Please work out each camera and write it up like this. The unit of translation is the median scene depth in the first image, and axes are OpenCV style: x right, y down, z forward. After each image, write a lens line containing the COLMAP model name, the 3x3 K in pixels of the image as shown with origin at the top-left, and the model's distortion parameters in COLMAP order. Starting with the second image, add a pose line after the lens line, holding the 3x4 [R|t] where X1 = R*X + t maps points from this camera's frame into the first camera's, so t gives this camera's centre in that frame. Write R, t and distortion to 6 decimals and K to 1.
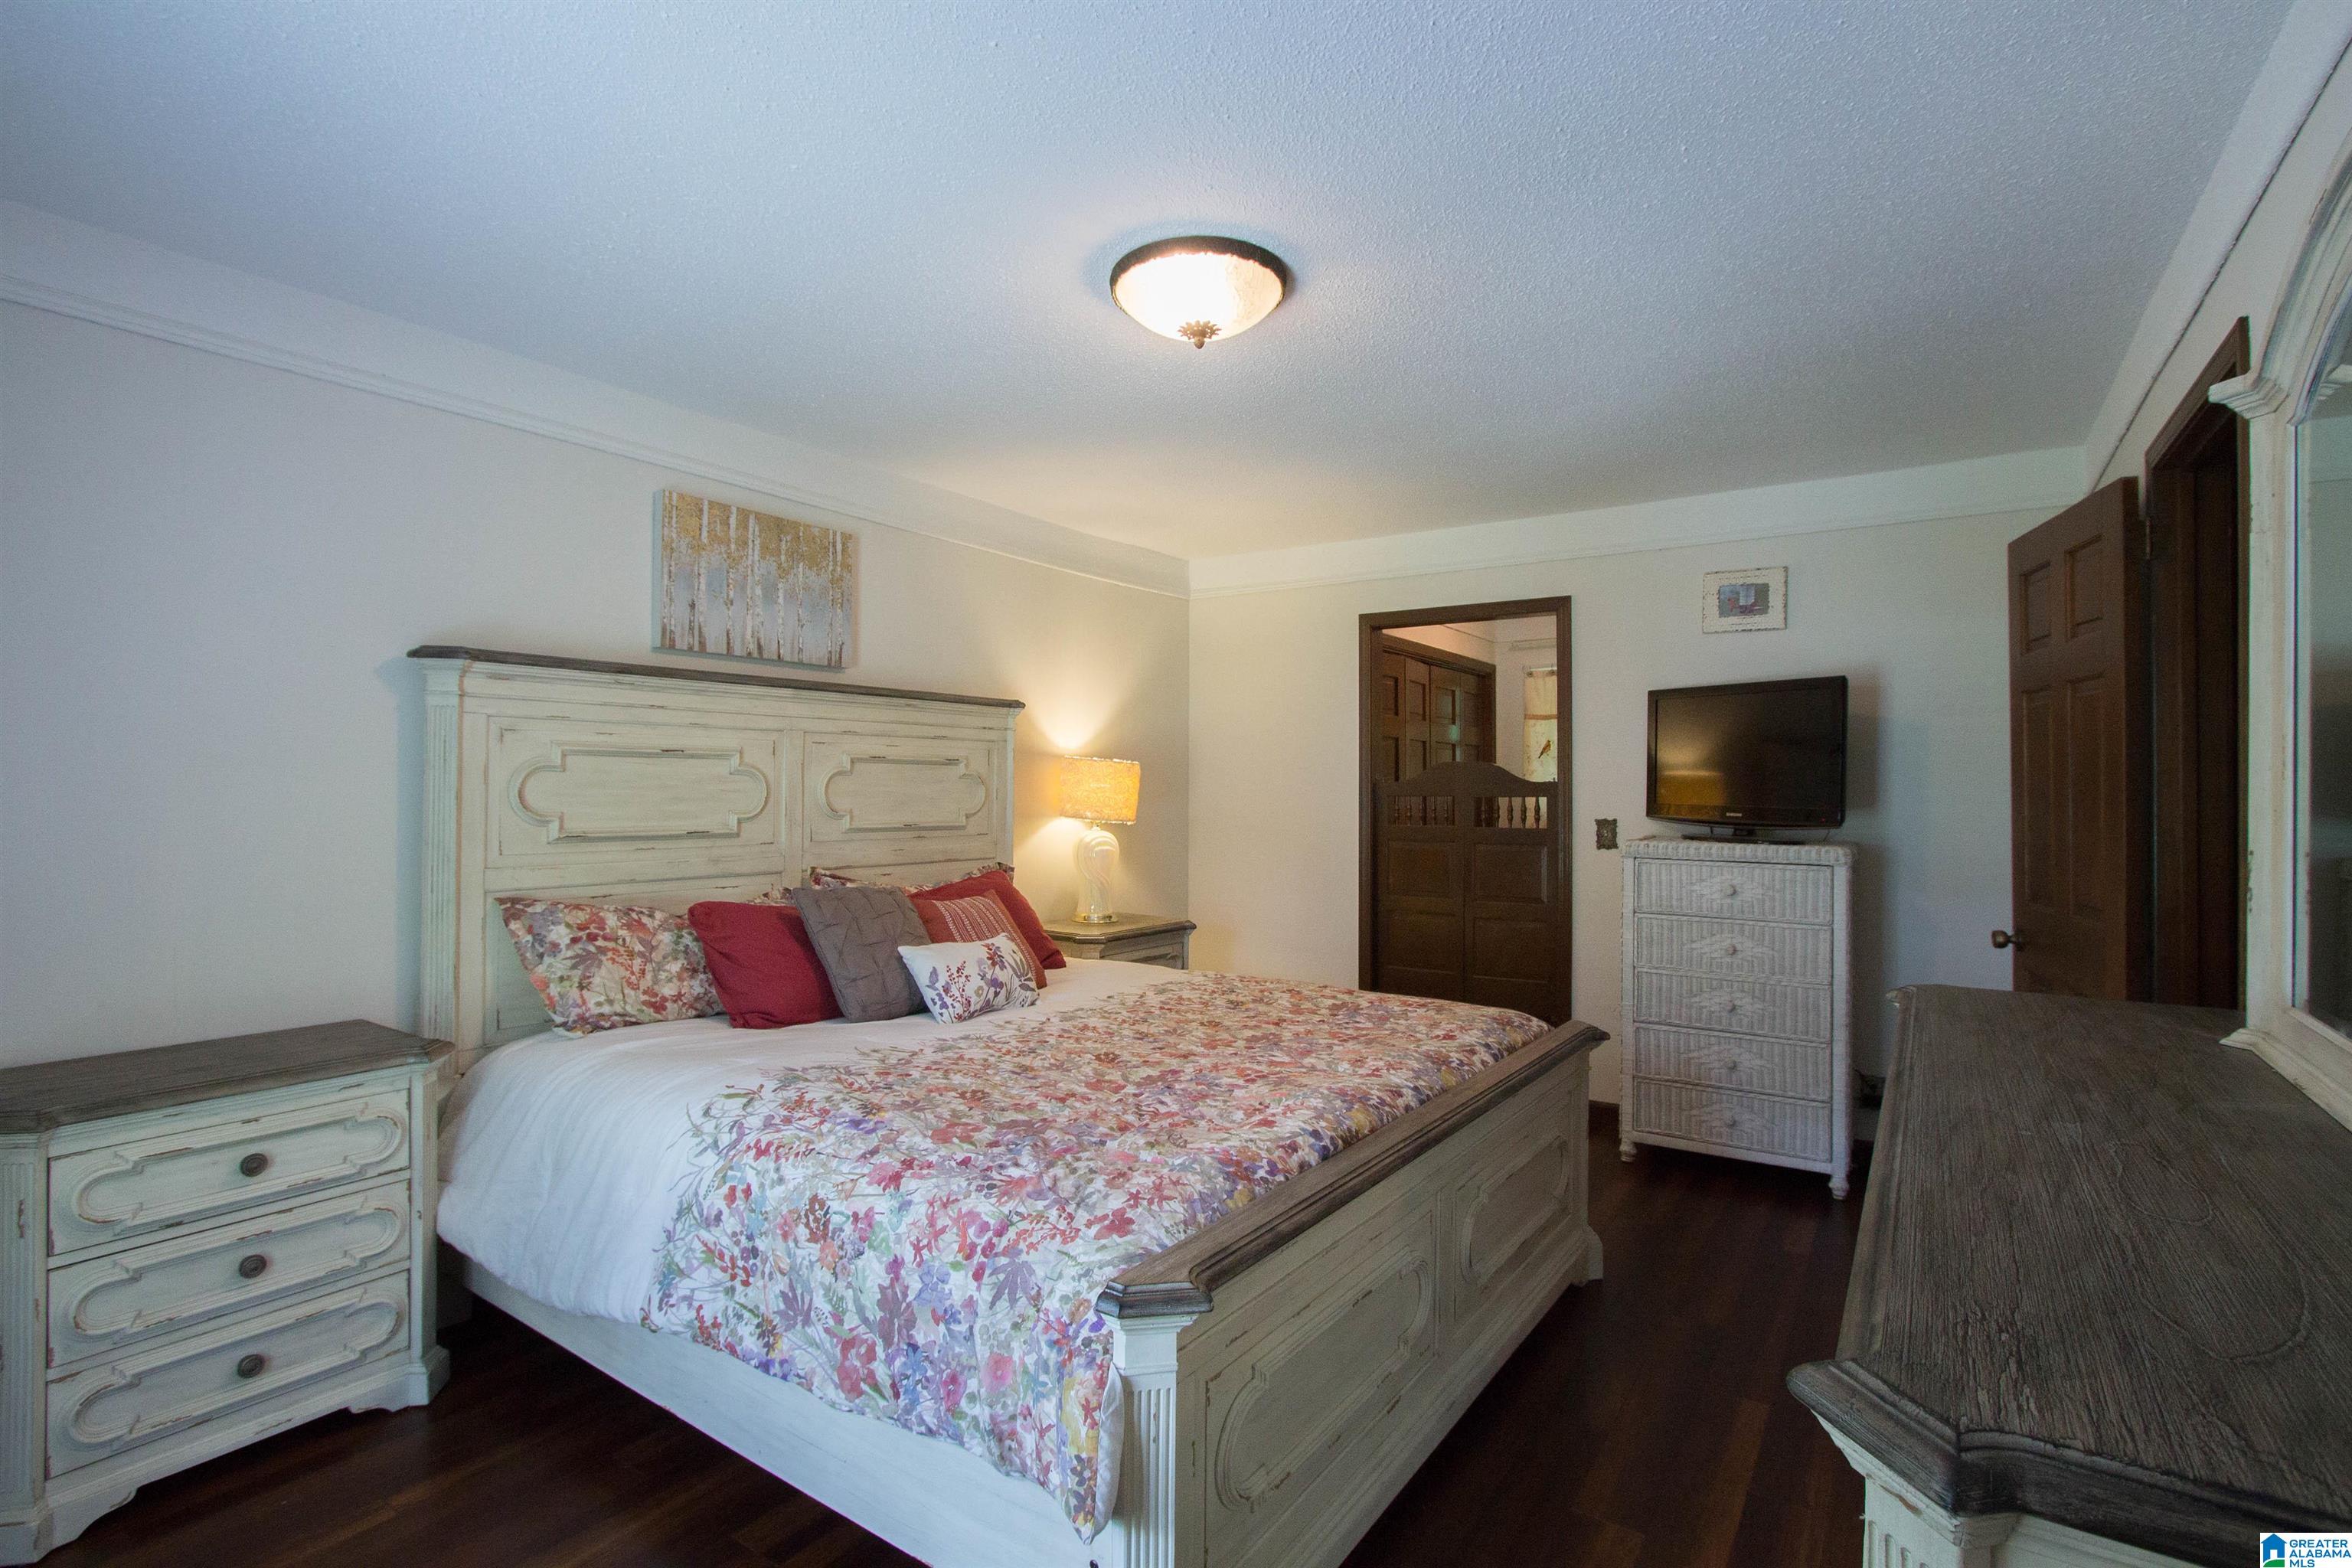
lens RADIAL K [[1111.0, 0, 1190.0], [0, 1111.0, 780.1], [0, 0, 1]] dist [-0.030621, 0.009143]
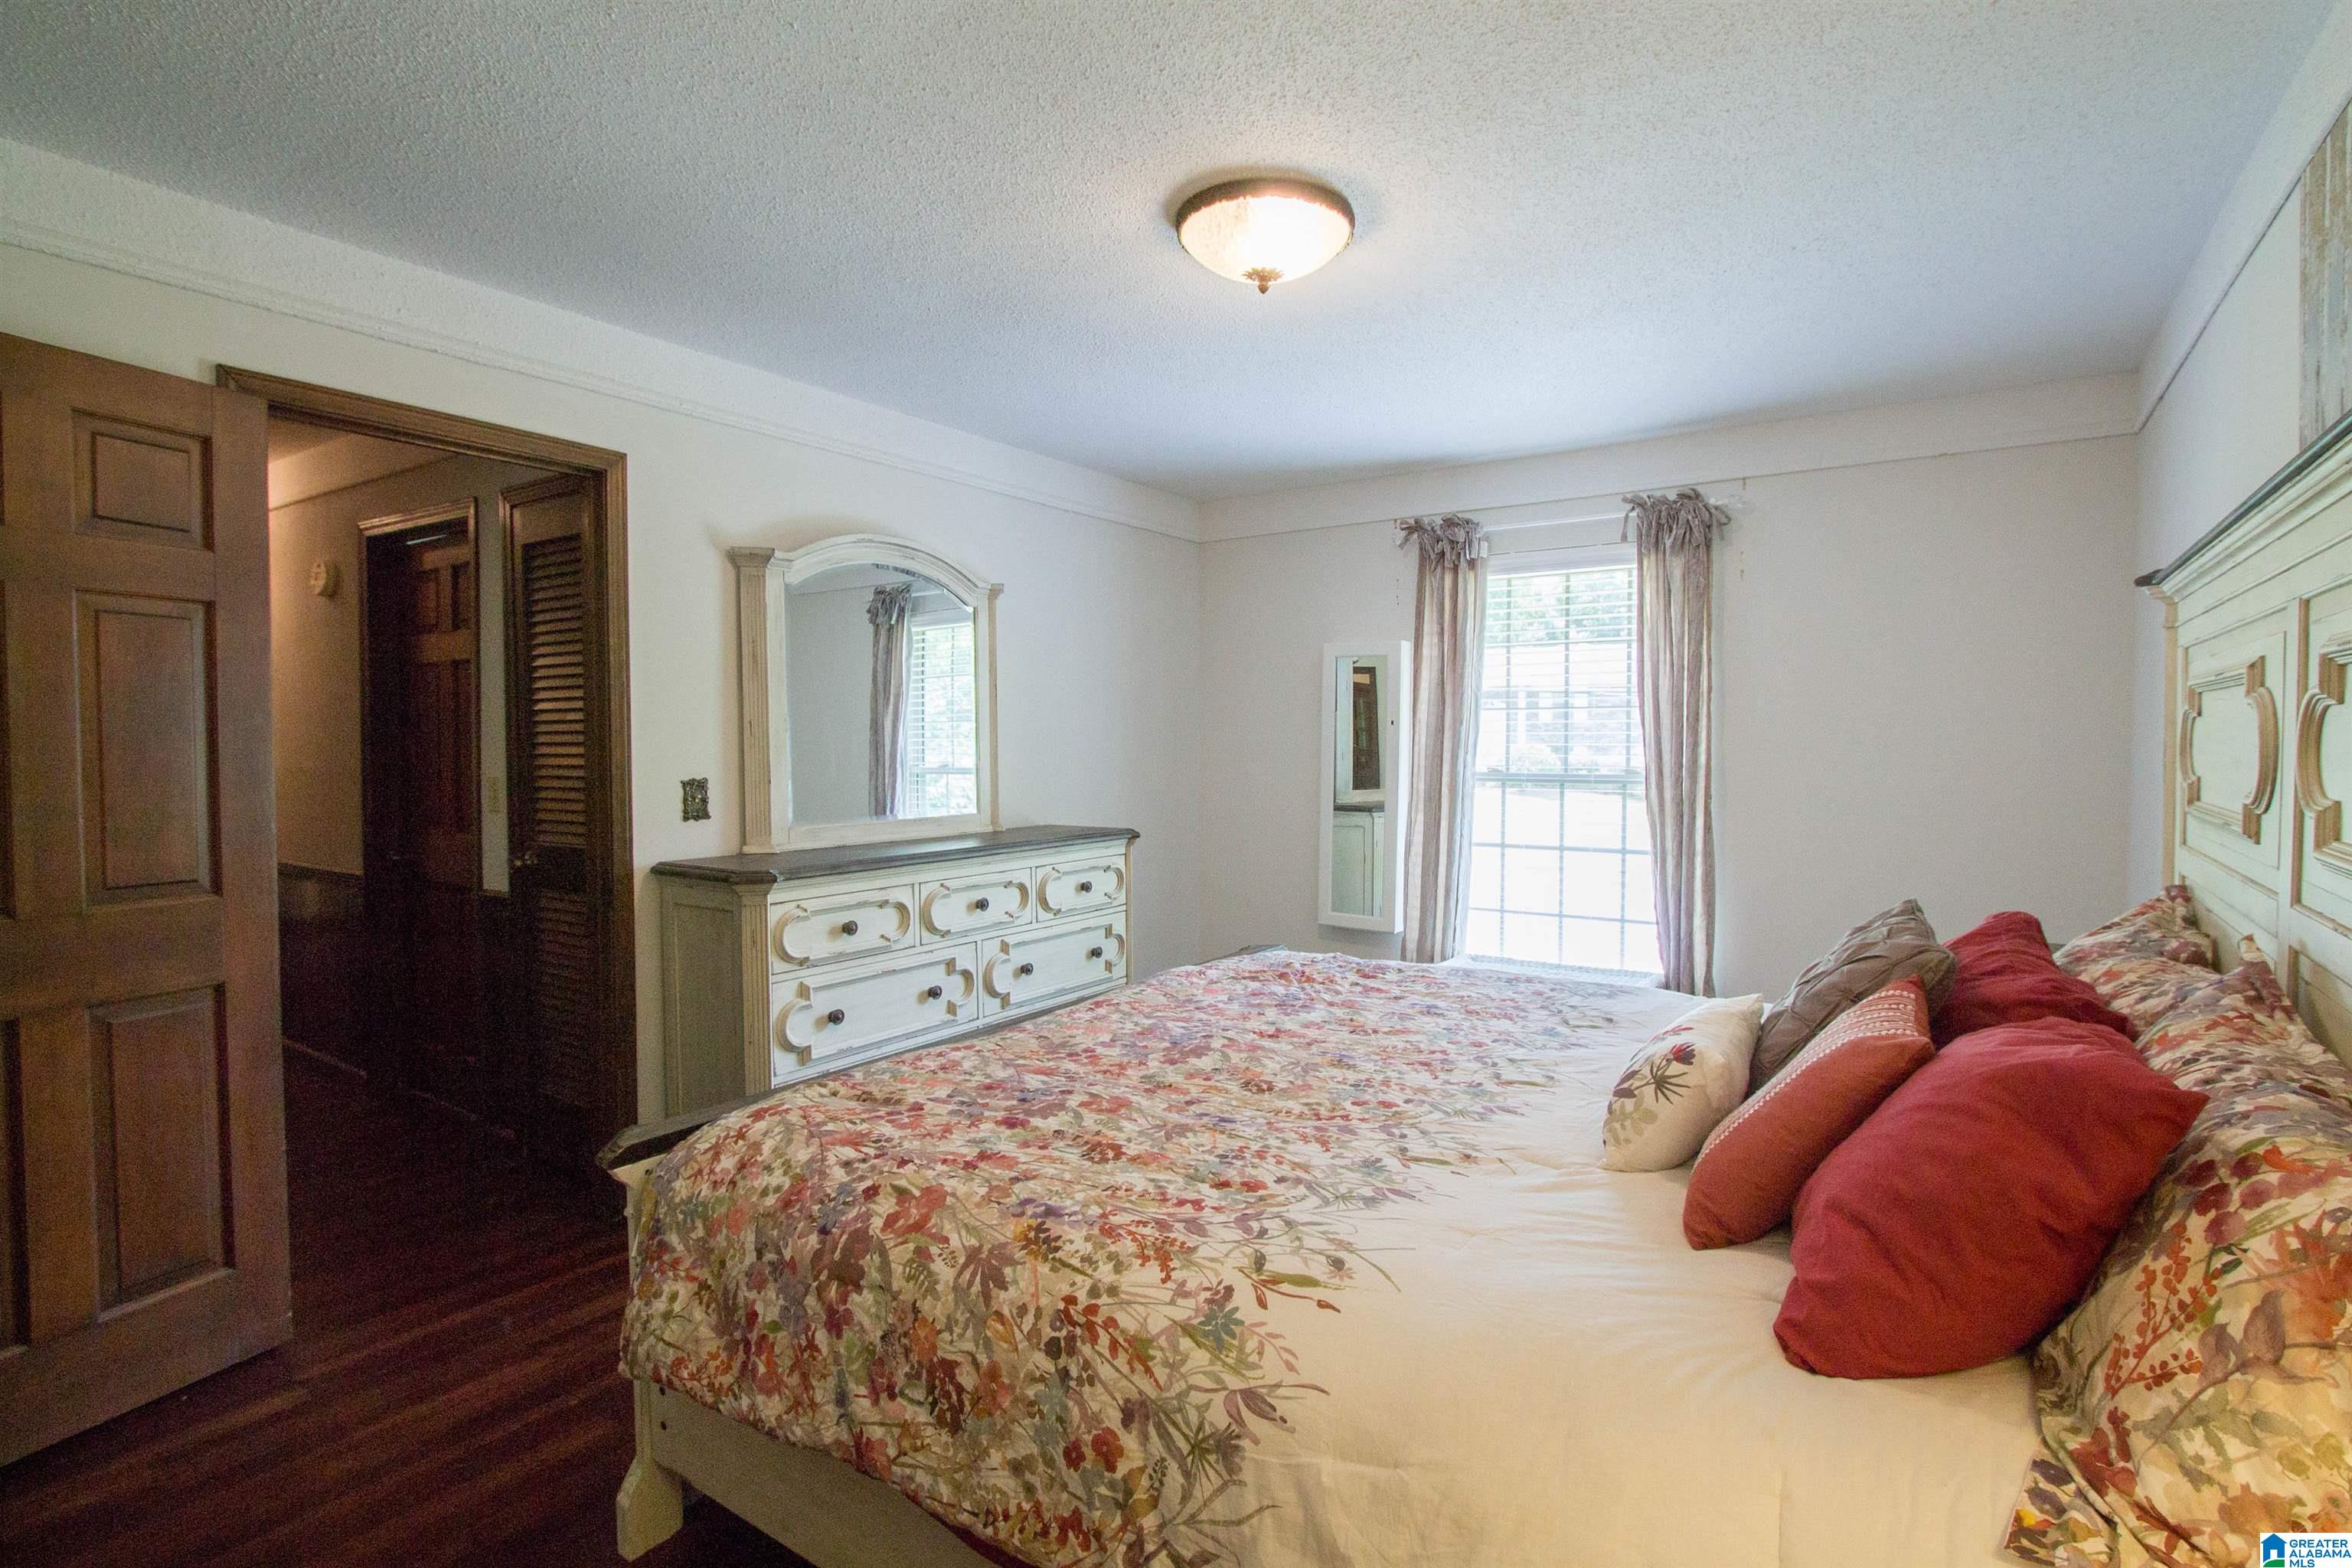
lens RADIAL K [[1121.2, 0, 1176.0], [0, 1121.2, 784.0], [0, 0, 1]] dist [-0.018285, 0.000443]
pose [[-0.999991, -0.004157, -0.000125, -0.014158], [-0.004159, 0.999337, 0.036183, 0.010449], [-0.000026, 0.036183, -0.999345, 1.537574]]
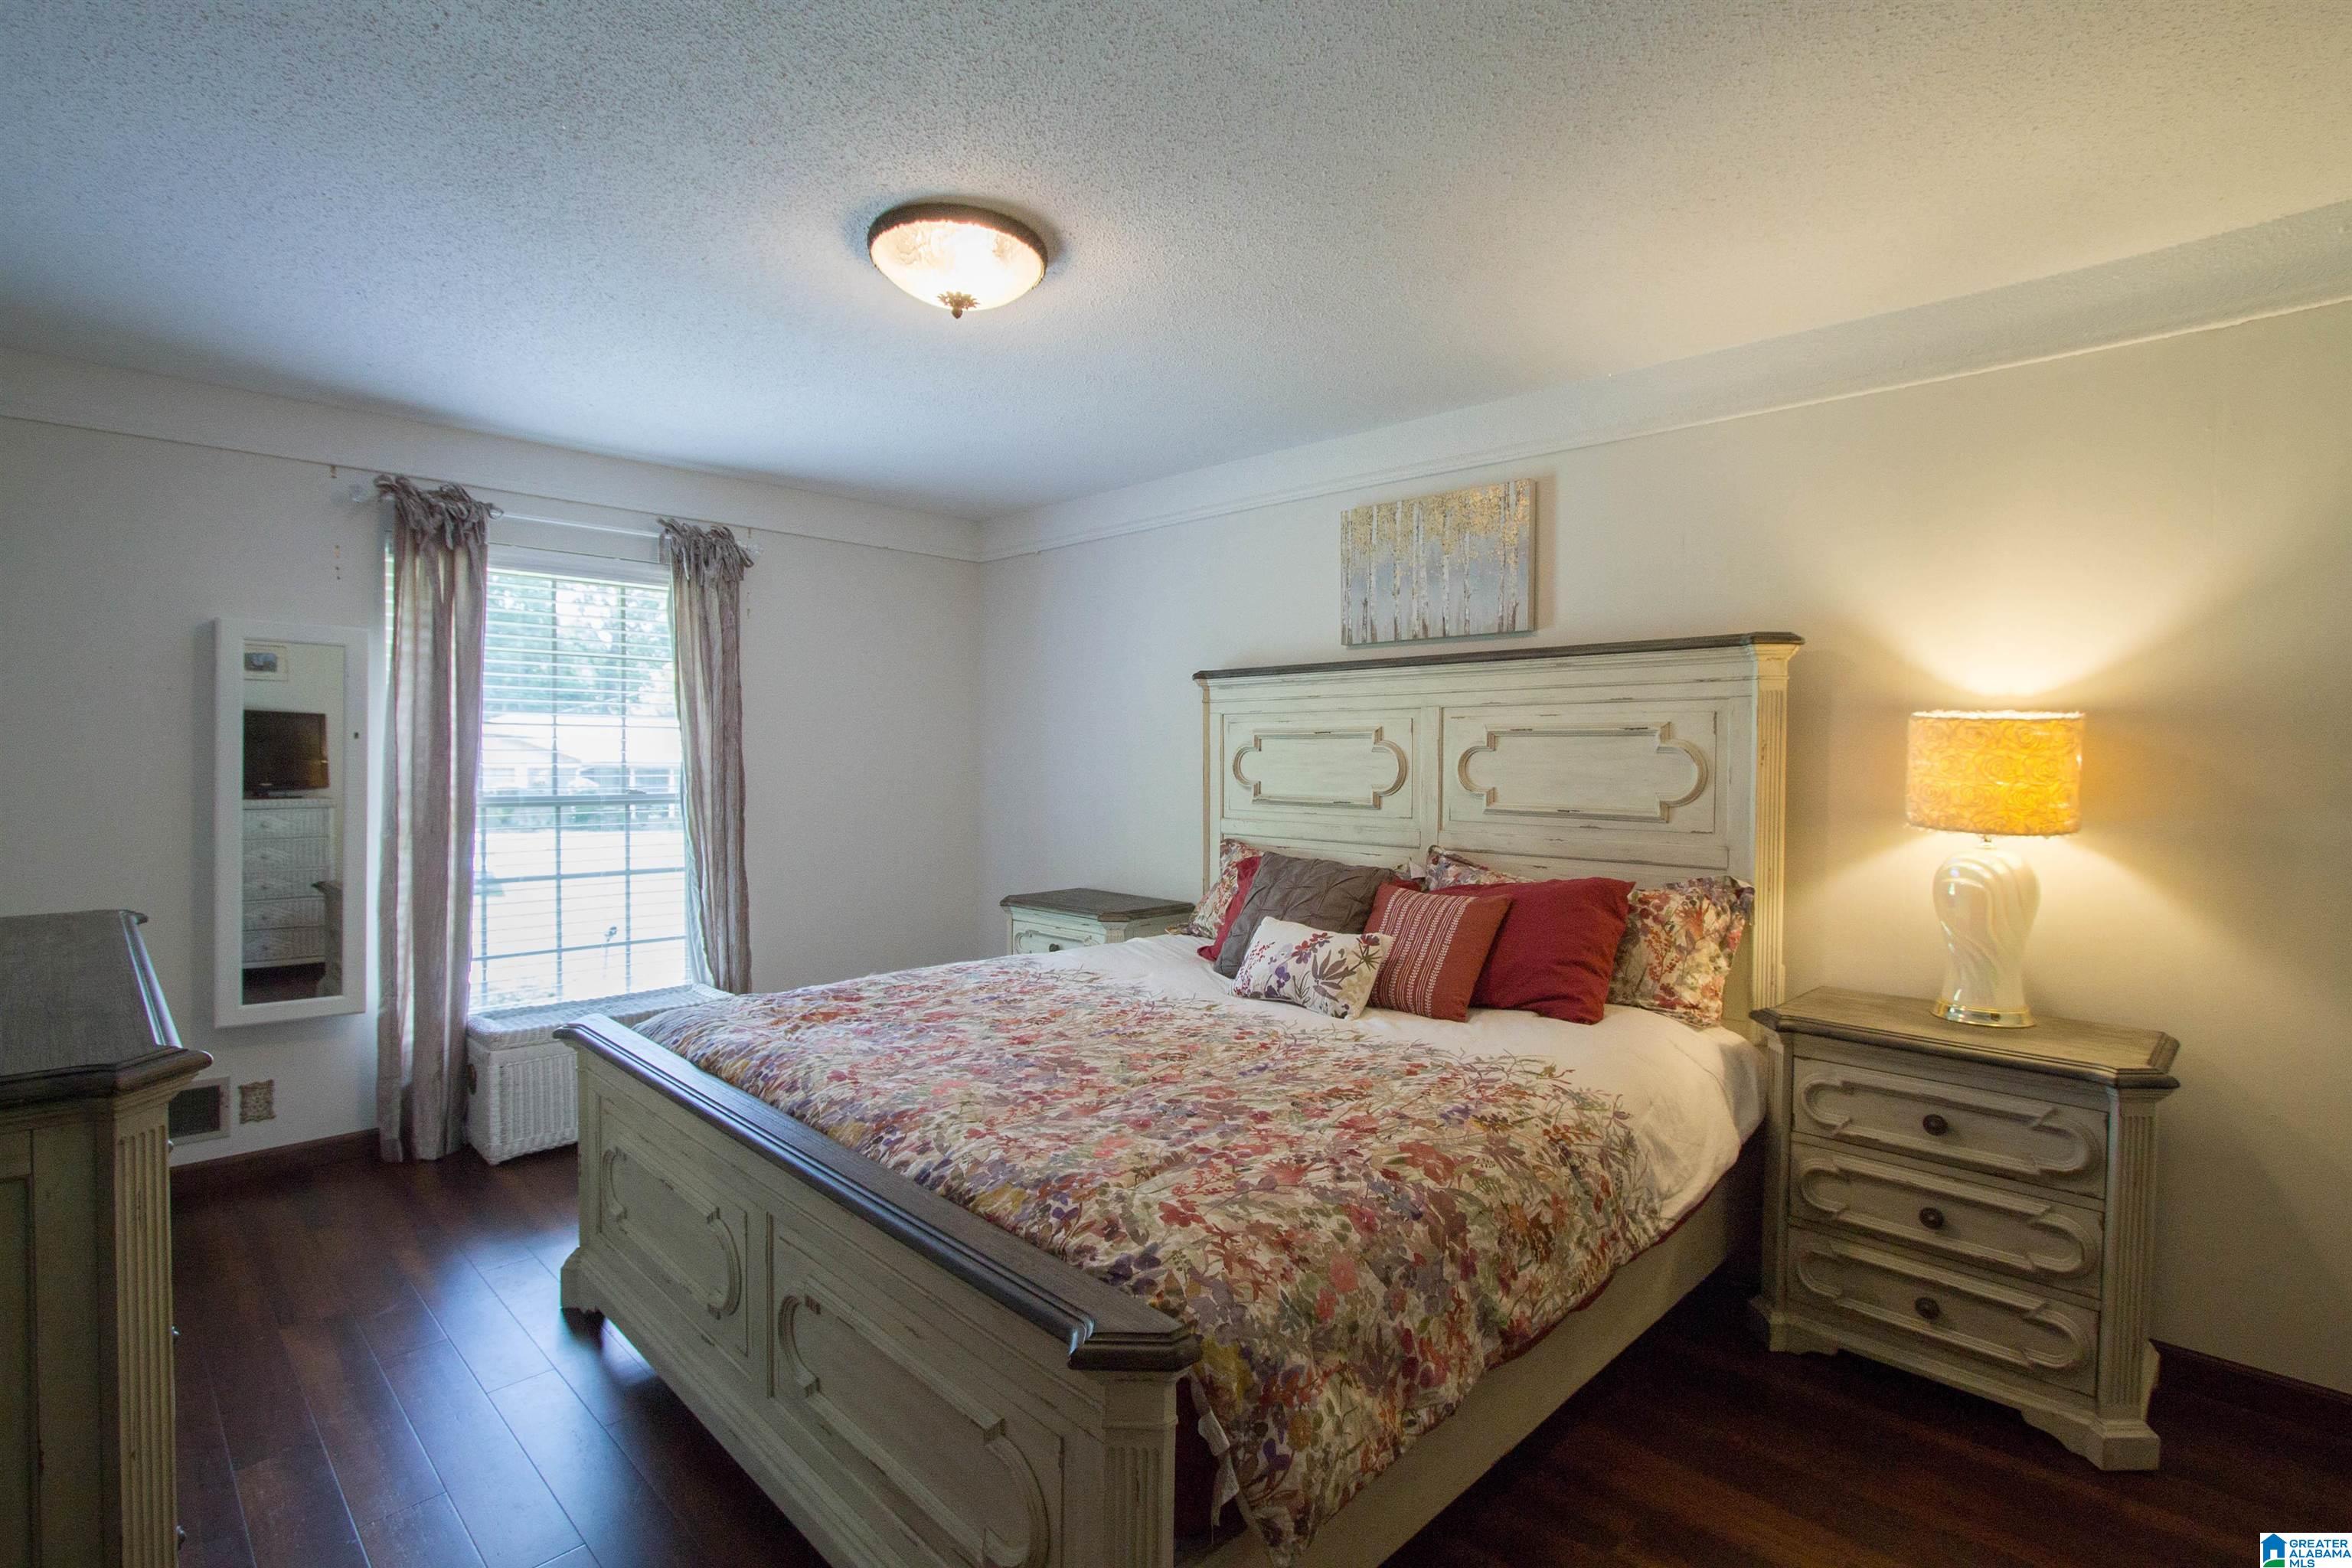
lens RADIAL K [[1111.0, 0, 1190.0], [0, 1111.0, 780.1], [0, 0, 1]] dist [-0.030621, 0.009143]
pose [[-0.180001, 0.008980, -0.983625, 0.702538], [-0.004772, 0.999939, 0.010003, 0.012981], [0.983655, 0.006495, -0.179947, 1.021512]]
